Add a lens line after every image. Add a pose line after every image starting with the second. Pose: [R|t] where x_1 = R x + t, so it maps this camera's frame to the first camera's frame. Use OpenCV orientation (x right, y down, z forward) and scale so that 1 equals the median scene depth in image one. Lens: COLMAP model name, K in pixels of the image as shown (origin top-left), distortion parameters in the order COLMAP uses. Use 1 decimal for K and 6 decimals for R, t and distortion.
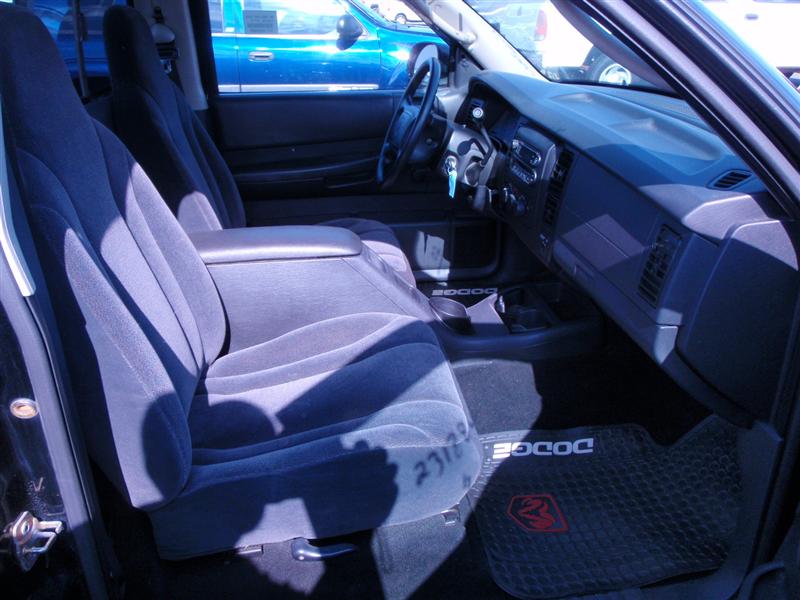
lens RADIAL K [[668.9, 0, 400.0], [0, 668.9, 300.0], [0, 0, 1]] dist [-0.073777, 0.003075]
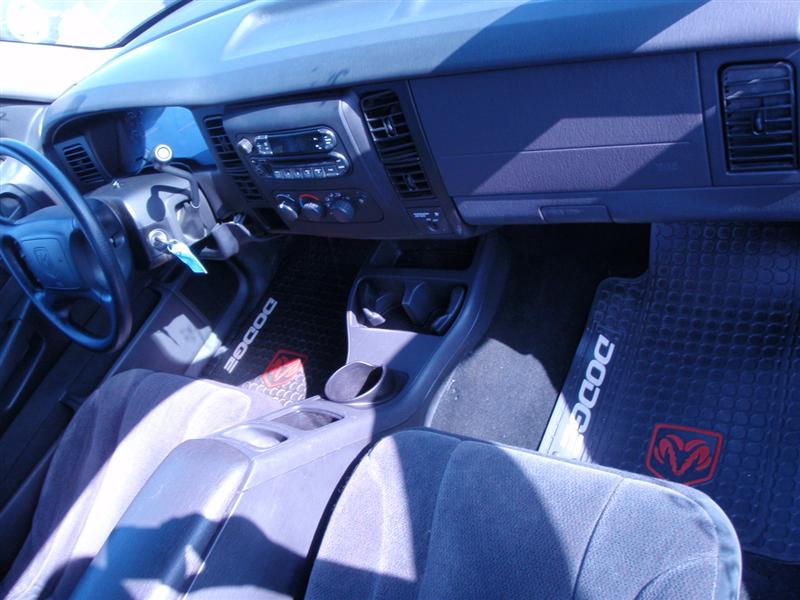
lens RADIAL K [[668.9, 0, 400.0], [0, 668.9, 300.0], [0, 0, 1]] dist [-0.073777, 0.003075]
pose [[0.509360, -0.775022, 0.374022, -0.103485], [0.704635, 0.625121, 0.335728, -0.260822], [-0.494005, 0.092543, 0.864520, 0.414239]]
